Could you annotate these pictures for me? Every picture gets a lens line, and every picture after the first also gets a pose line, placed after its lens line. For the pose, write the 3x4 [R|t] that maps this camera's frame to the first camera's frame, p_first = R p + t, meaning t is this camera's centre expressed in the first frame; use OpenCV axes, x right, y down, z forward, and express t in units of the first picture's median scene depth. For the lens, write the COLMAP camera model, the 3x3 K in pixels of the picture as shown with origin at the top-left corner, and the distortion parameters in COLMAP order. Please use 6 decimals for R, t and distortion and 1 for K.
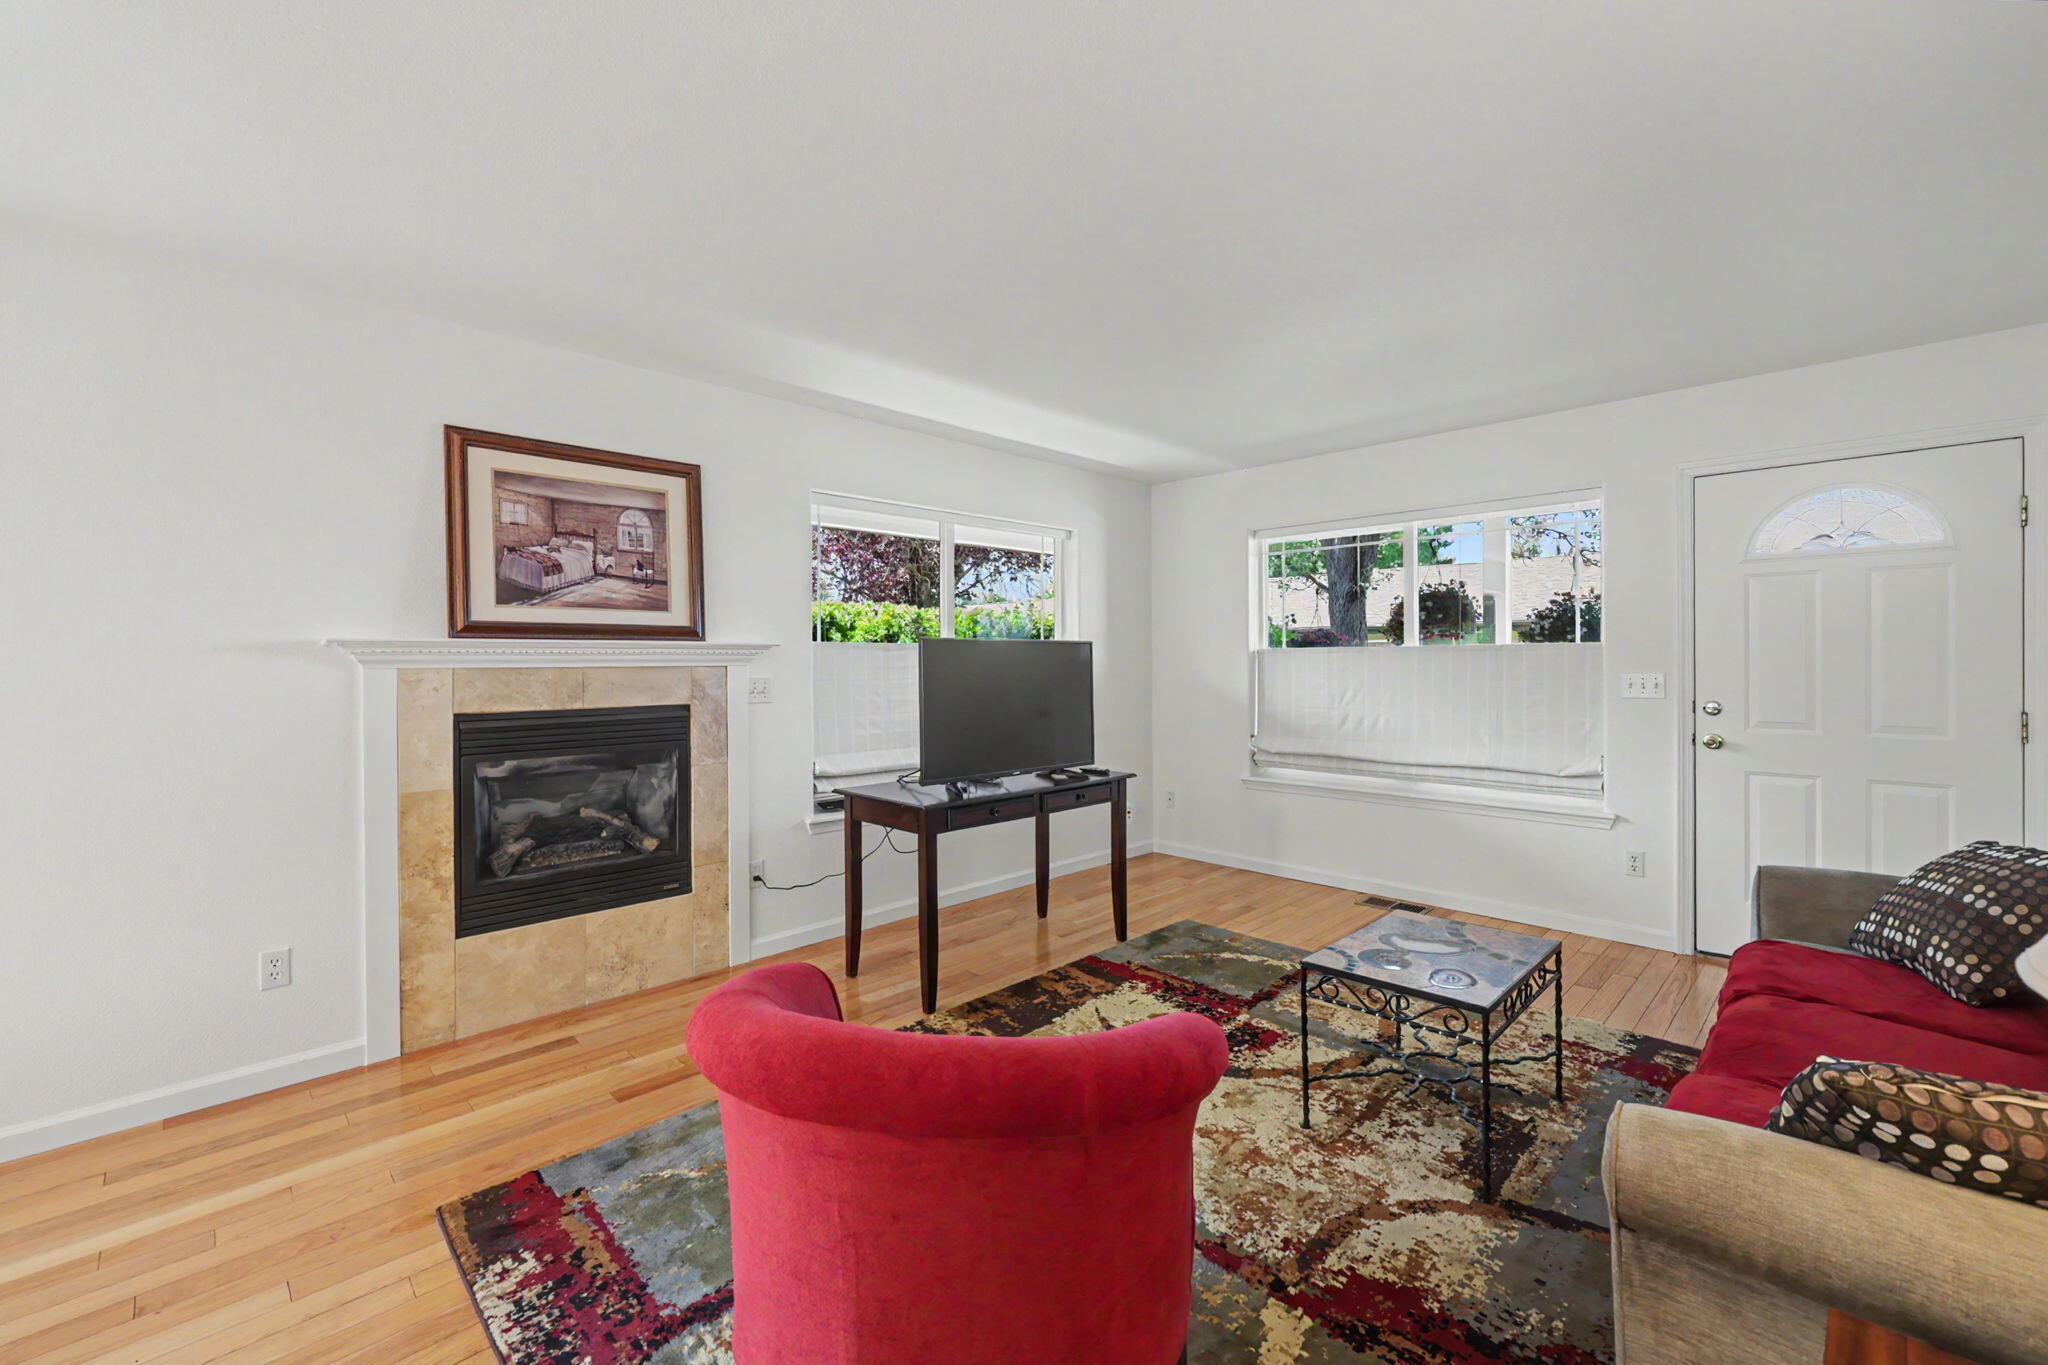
lens RADIAL K [[849.7, 0, 1036.3], [0, 849.7, 673.0], [0, 0, 1]] dist [-0.002995, -0.000200]
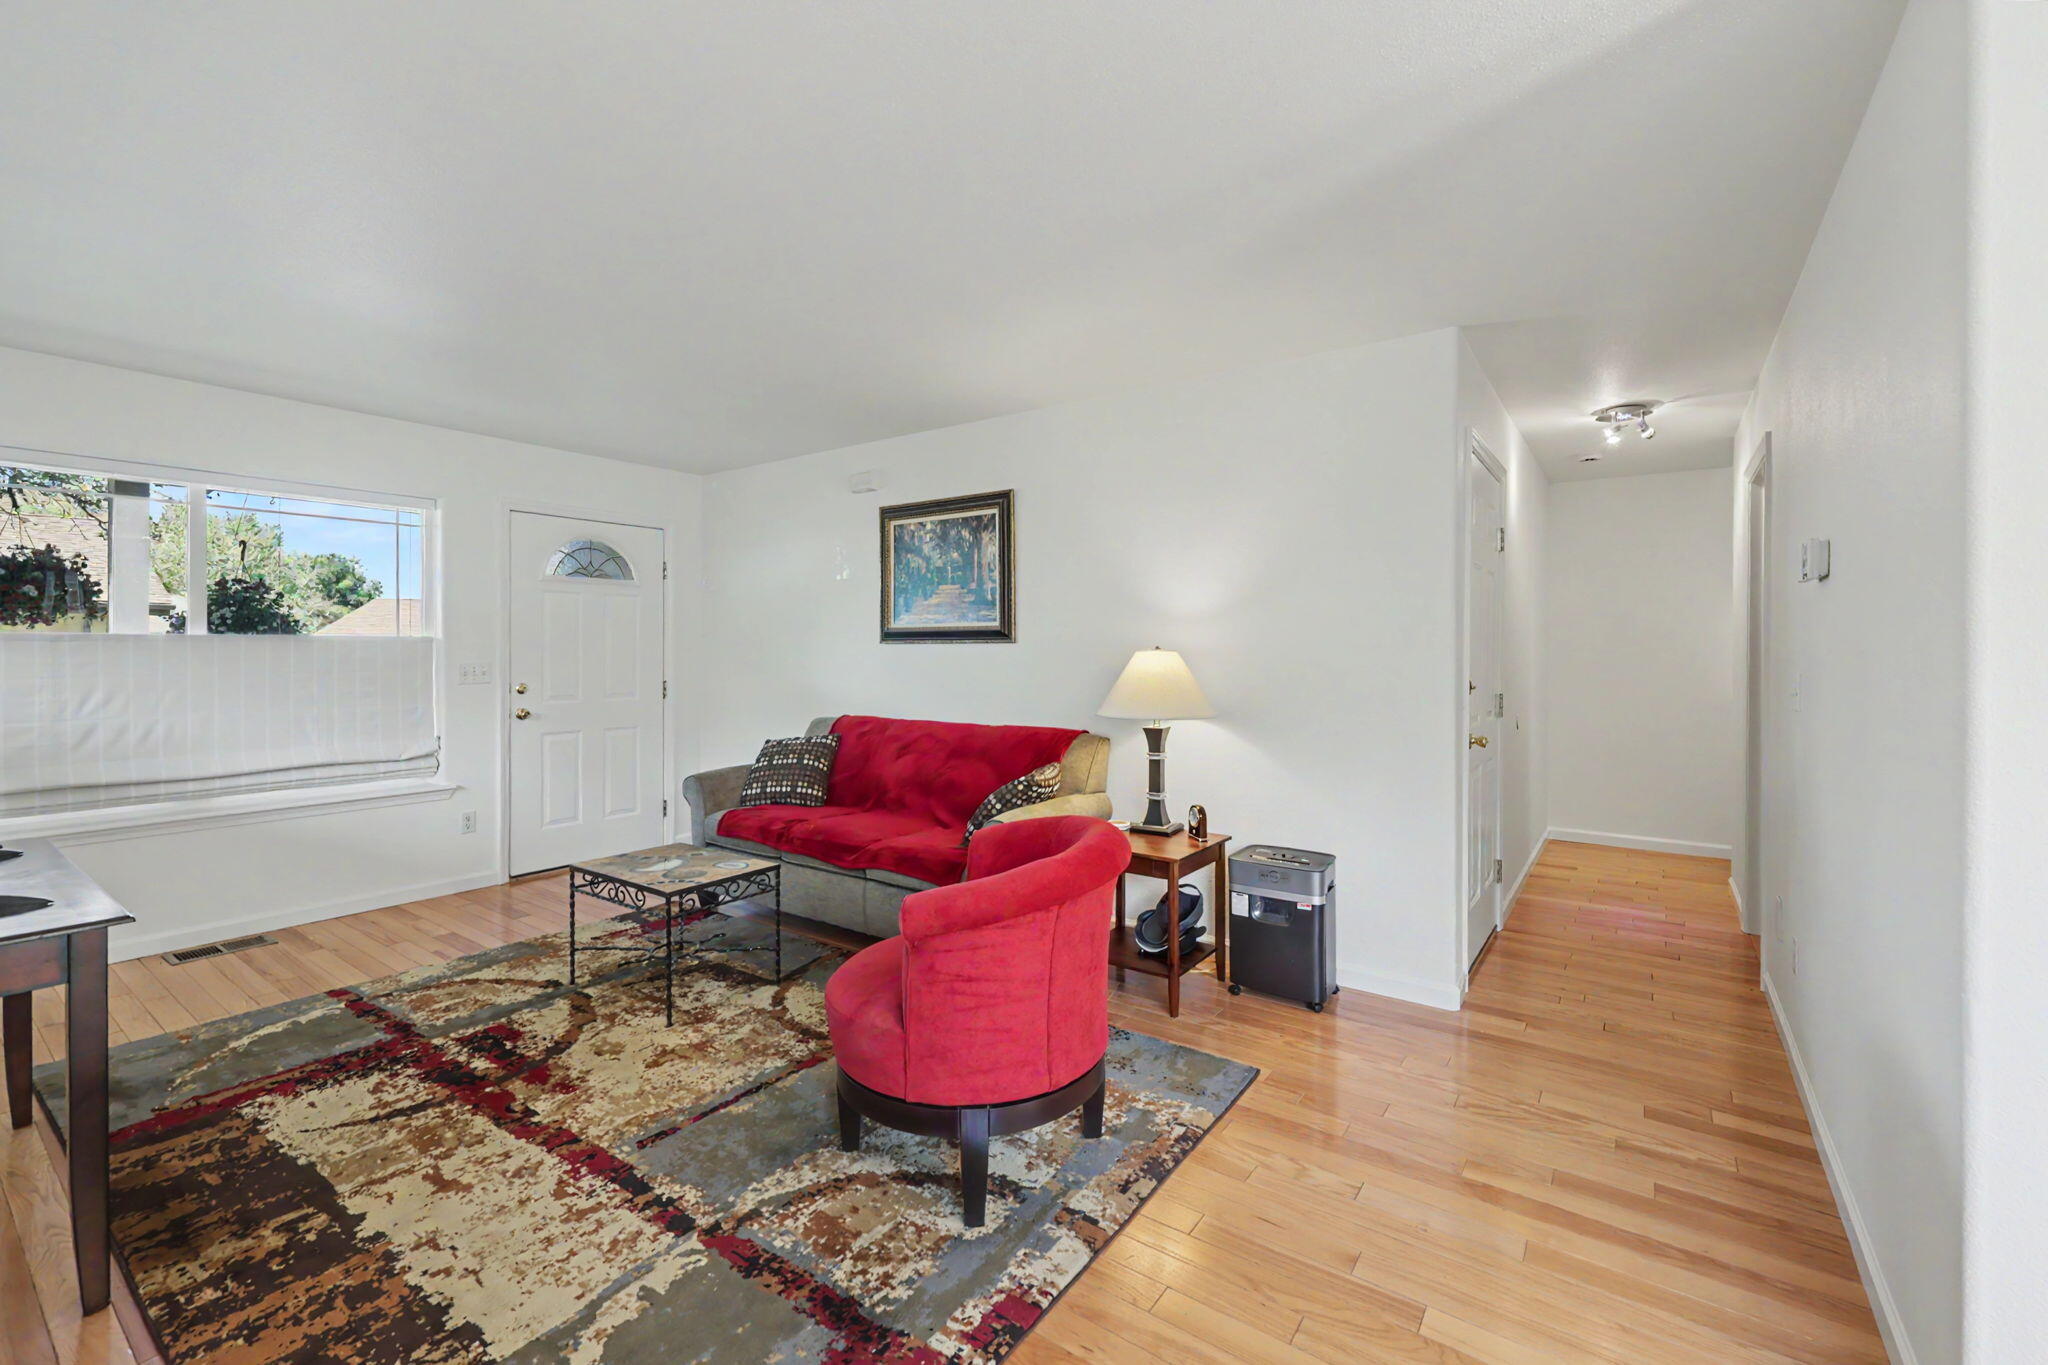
lens RADIAL K [[849.7, 0, 1034.7], [0, 849.7, 664.2], [0, 0, 1]] dist [-0.002995, -0.000200]
pose [[-0.161450, -0.013332, 0.986791, -0.706826], [0.013460, 0.999786, 0.015710, -0.007738], [-0.986789, 0.015819, -0.161236, 0.468677]]
